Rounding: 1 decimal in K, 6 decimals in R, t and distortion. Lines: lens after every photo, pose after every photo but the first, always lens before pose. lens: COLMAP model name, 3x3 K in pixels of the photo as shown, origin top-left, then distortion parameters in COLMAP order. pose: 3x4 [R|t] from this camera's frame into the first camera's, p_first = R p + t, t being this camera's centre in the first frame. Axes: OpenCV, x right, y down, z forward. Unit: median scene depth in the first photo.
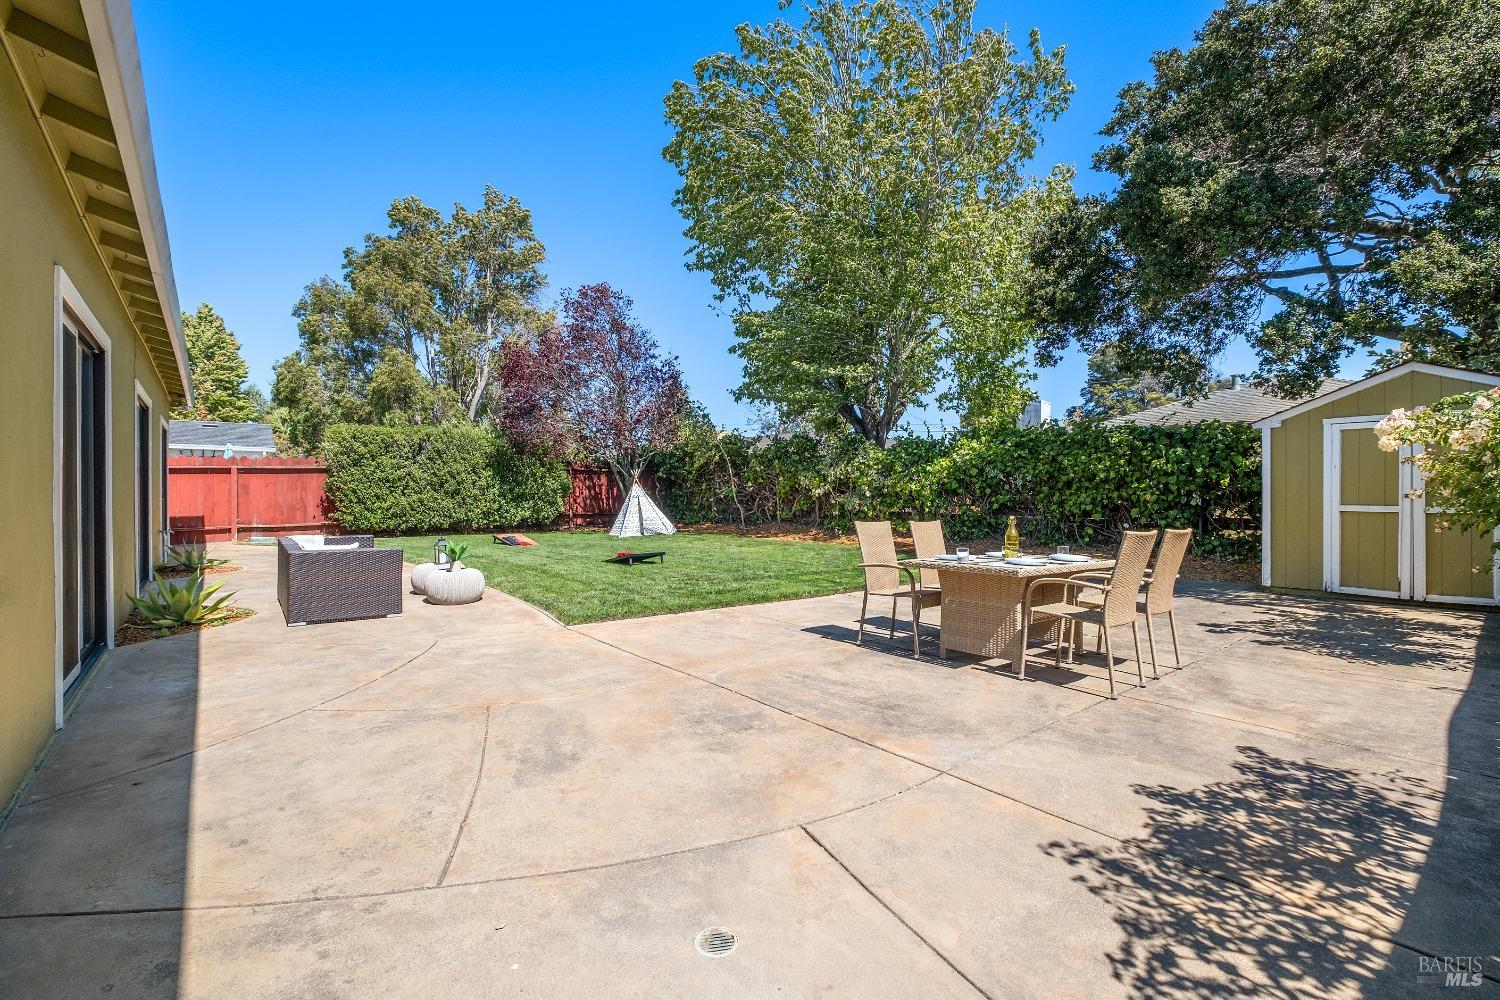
lens RADIAL K [[657.6, 0, 749.1], [0, 657.6, 498.8], [0, 0, 1]] dist [-0.000876, -0.000032]
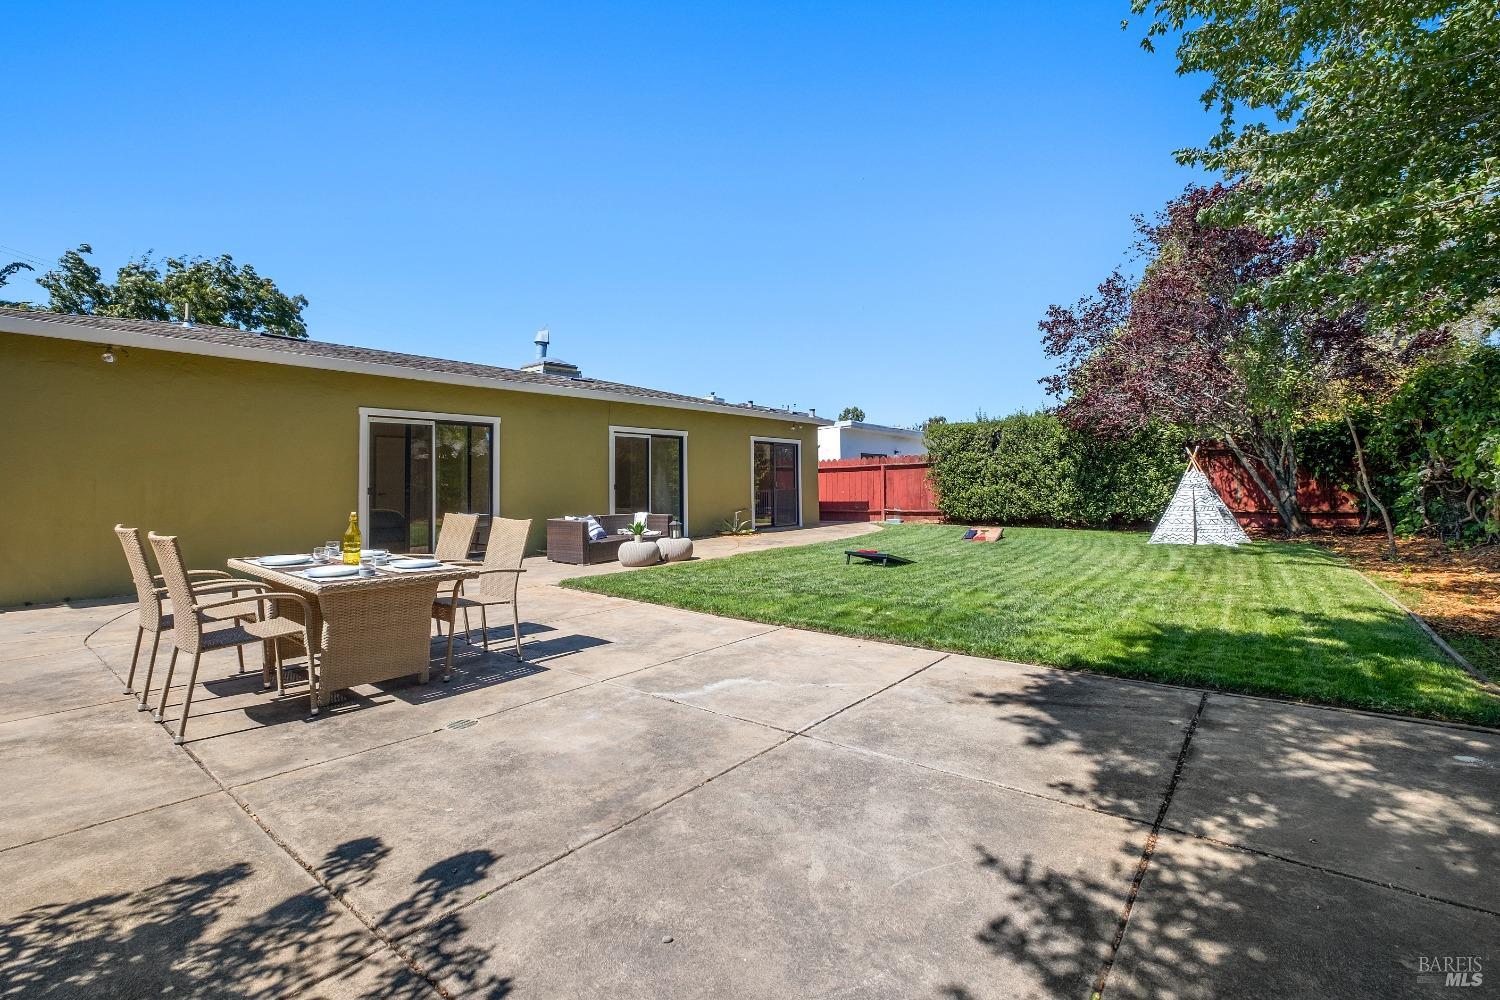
lens RADIAL K [[657.6, 0, 749.9], [0, 657.6, 492.5], [0, 0, 1]] dist [-0.000876, -0.000032]
pose [[0.214155, 0.008629, -0.976762, 0.436129], [-0.001838, 0.999963, 0.008431, -0.003706], [0.976798, -0.000010, 0.214162, 0.437048]]
